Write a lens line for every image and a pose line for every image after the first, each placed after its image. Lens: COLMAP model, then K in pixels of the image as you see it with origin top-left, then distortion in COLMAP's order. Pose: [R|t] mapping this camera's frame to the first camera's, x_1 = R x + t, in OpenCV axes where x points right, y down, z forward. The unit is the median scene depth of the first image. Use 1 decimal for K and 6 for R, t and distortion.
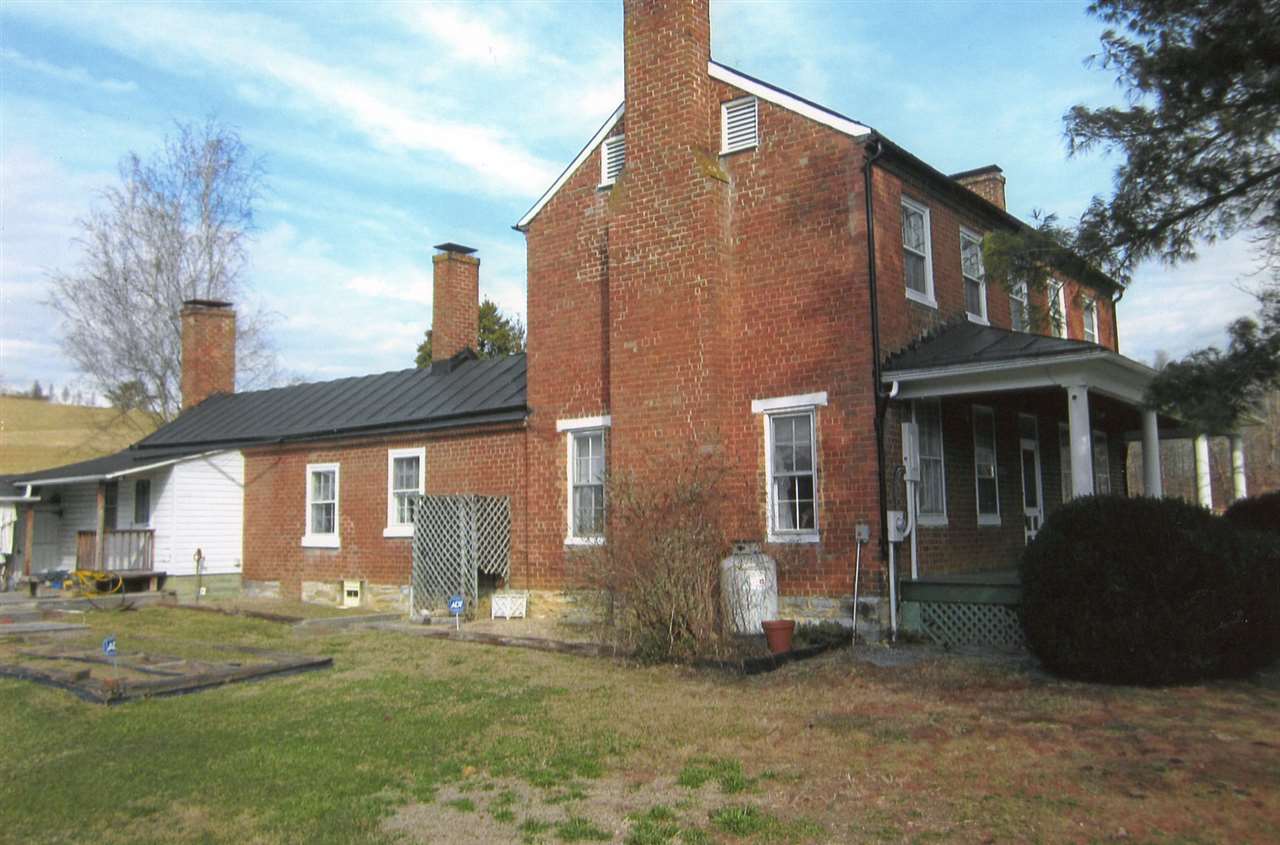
lens RADIAL K [[1144.4, 0, 641.4], [0, 1144.4, 384.1], [0, 0, 1]] dist [-0.006336, 0.003648]
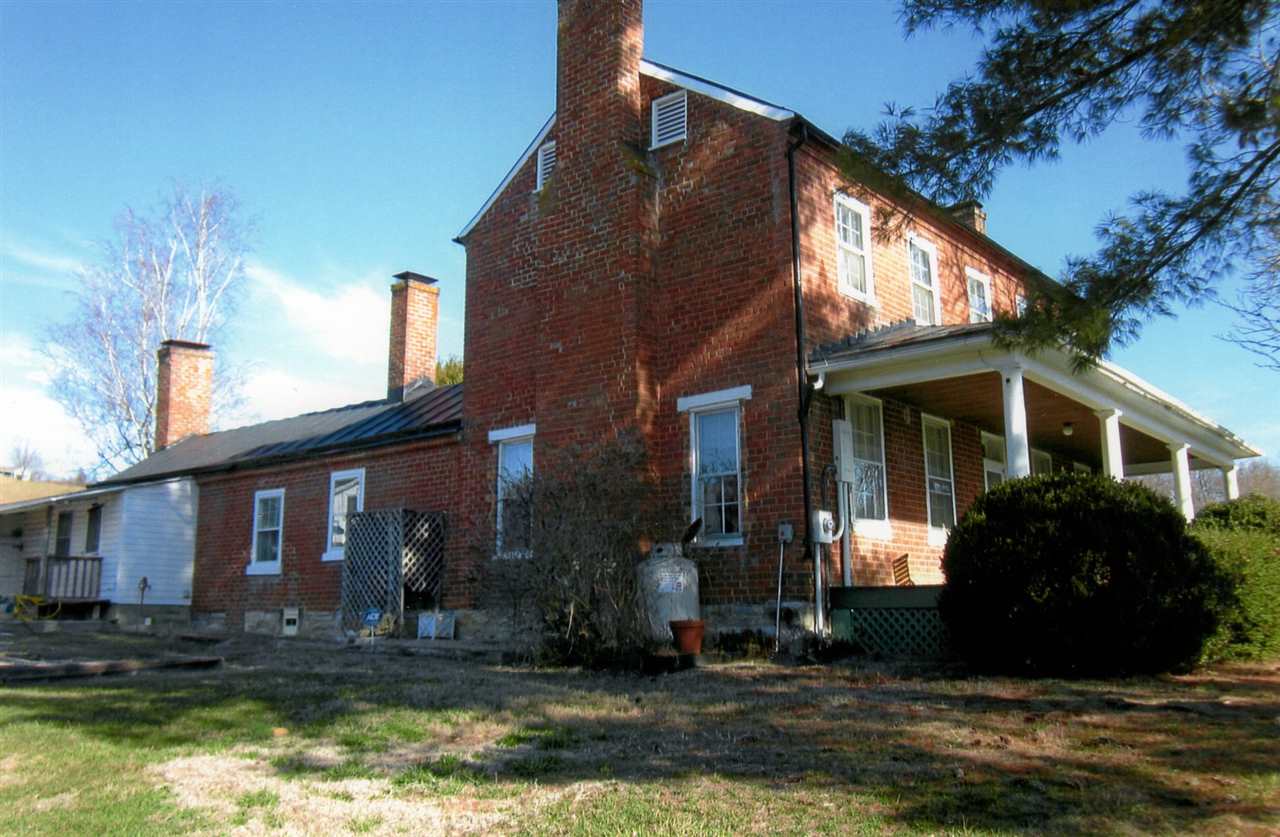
lens RADIAL K [[1133.4, 0, 637.8], [0, 1133.4, 403.8], [0, 0, 1]] dist [-0.007964, -0.010438]
pose [[0.998689, 0.000967, -0.051179, 0.102550], [-0.004984, 0.996909, -0.078411, 0.084223], [0.050945, 0.078563, 0.995607, 0.054786]]
